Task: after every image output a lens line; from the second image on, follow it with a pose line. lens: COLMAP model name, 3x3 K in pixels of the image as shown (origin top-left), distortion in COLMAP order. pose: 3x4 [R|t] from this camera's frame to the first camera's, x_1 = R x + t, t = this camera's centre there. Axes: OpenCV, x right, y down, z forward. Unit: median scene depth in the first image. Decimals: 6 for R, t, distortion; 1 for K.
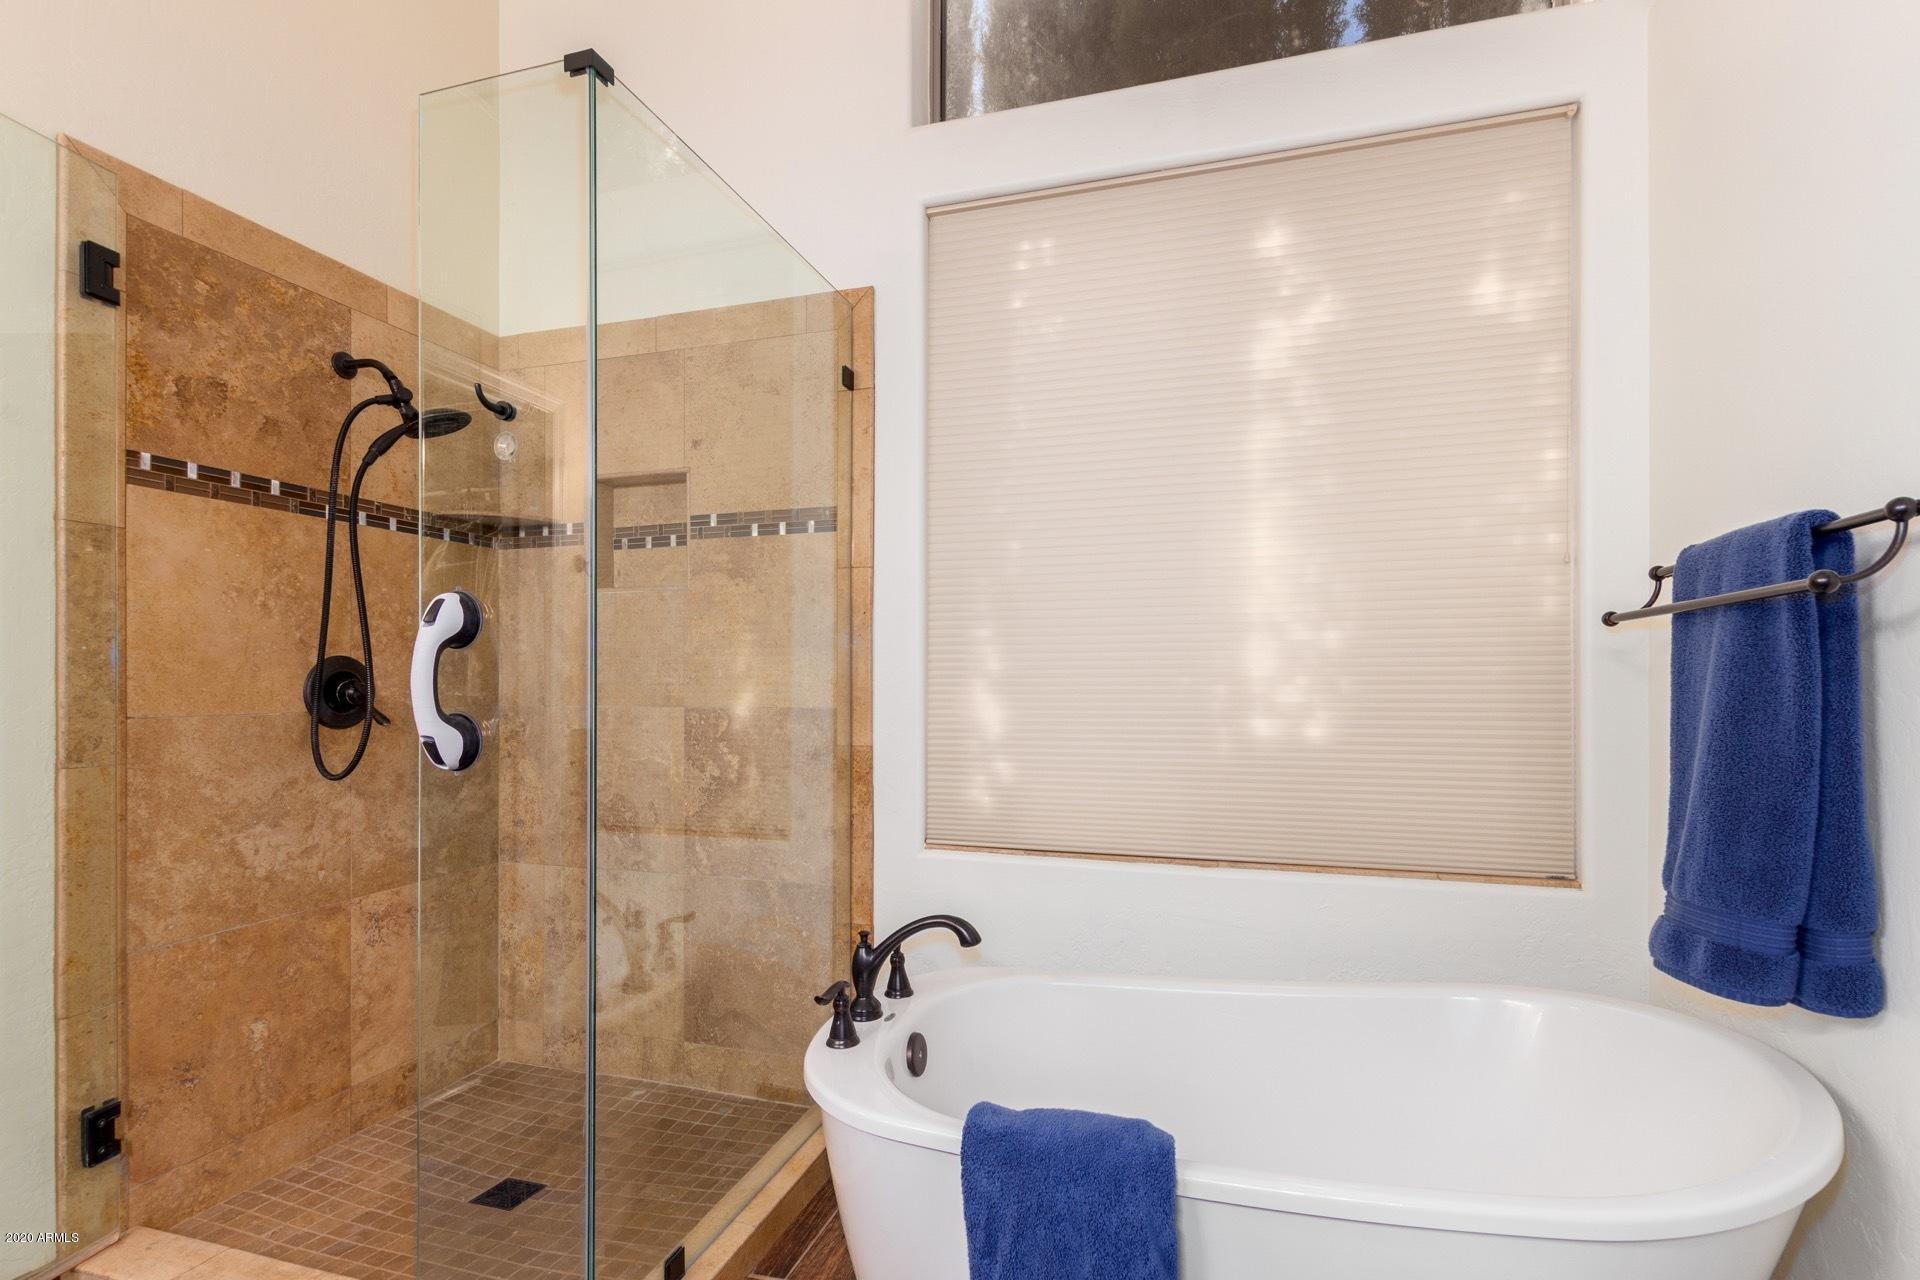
lens RADIAL K [[876.1, 0, 960.9], [0, 876.1, 674.0], [0, 0, 1]] dist [0.004820, -0.001227]
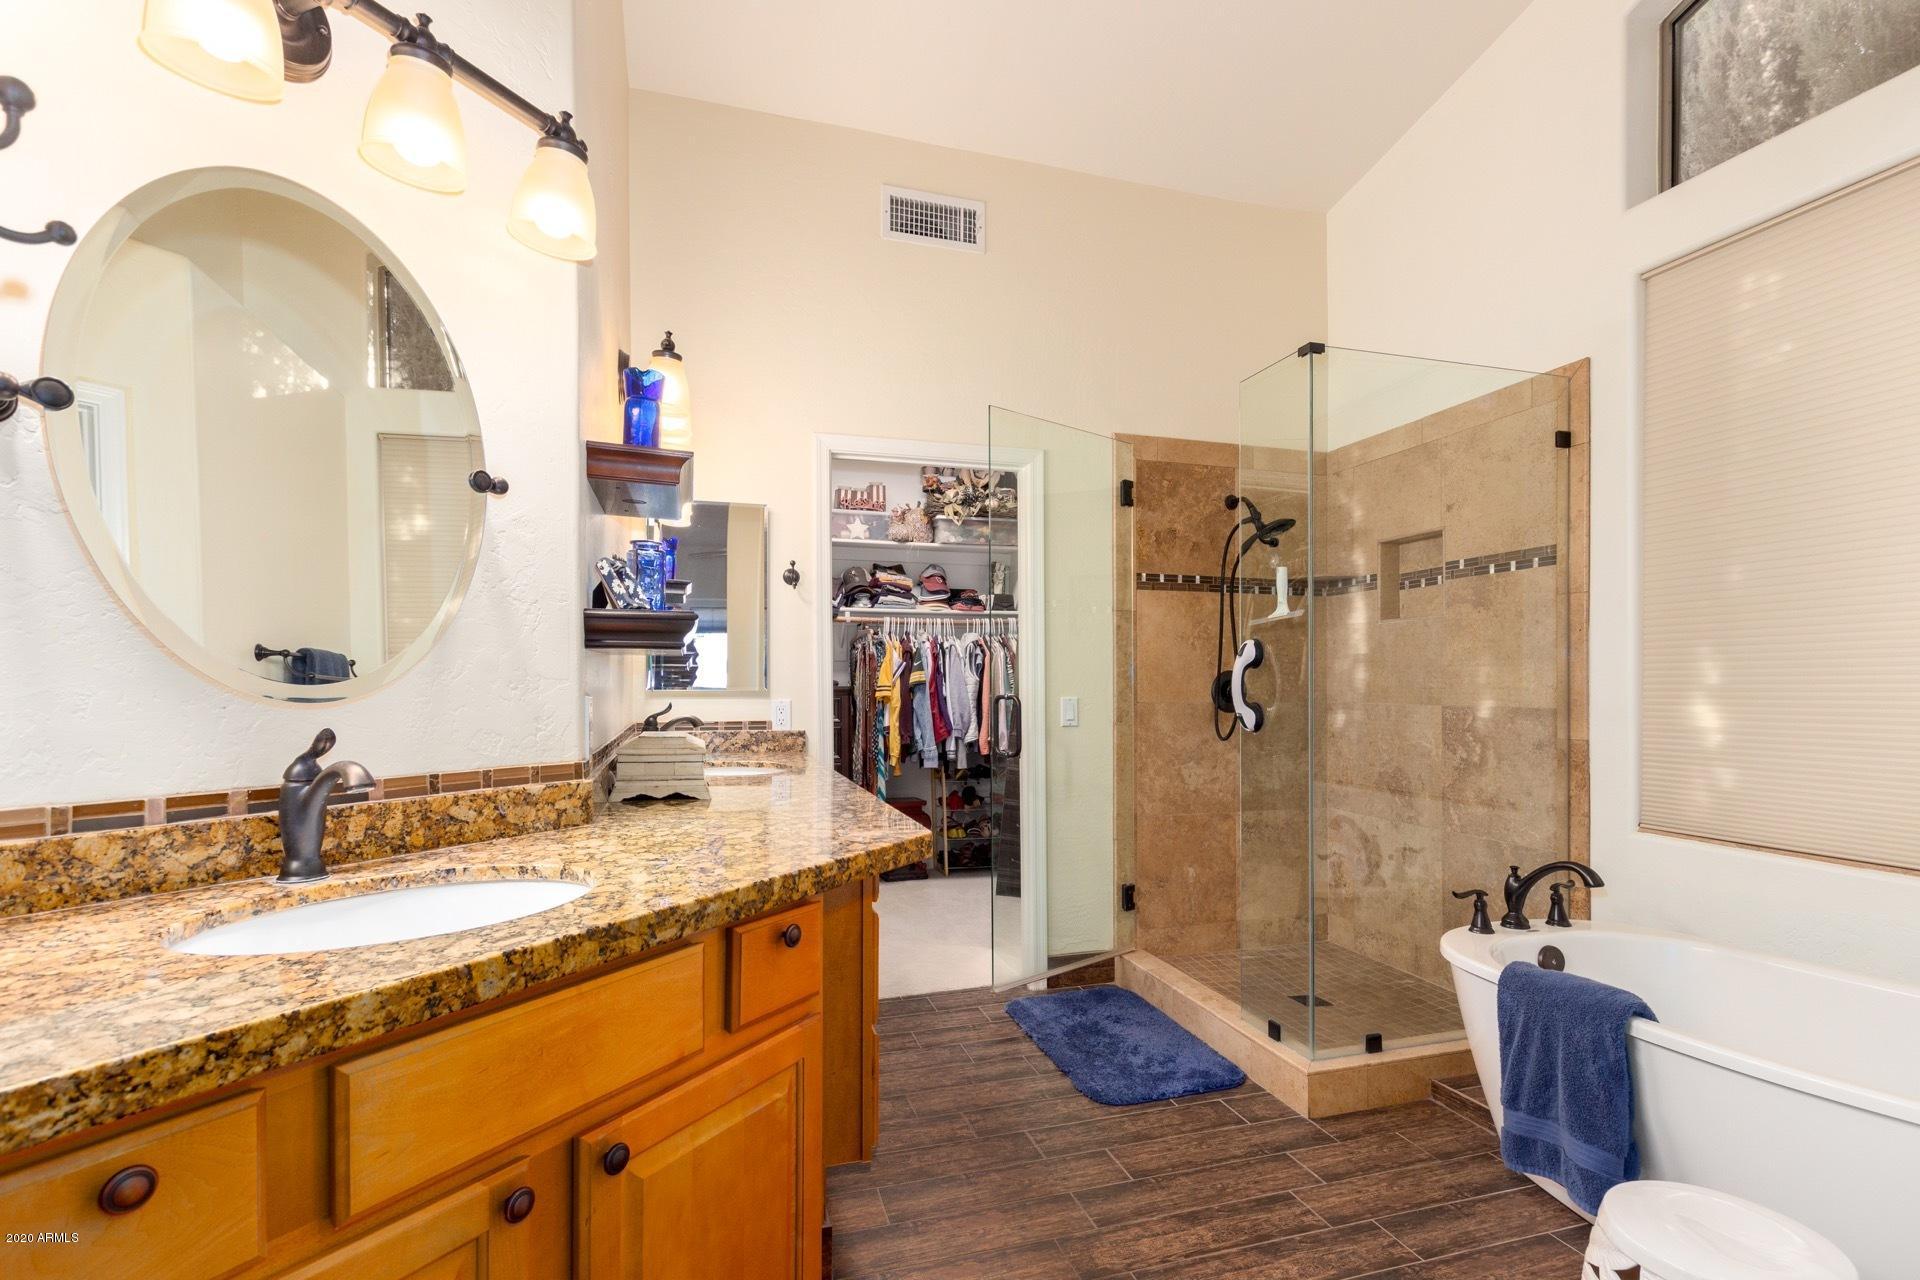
lens RADIAL K [[876.1, 0, 960.9], [0, 876.1, 674.0], [0, 0, 1]] dist [0.004820, -0.001227]
pose [[0.545554, -0.007656, -0.838040, 0.458845], [0.002891, 0.999970, -0.007253, -0.002924], [0.838070, 0.001534, 0.545560, -0.393050]]
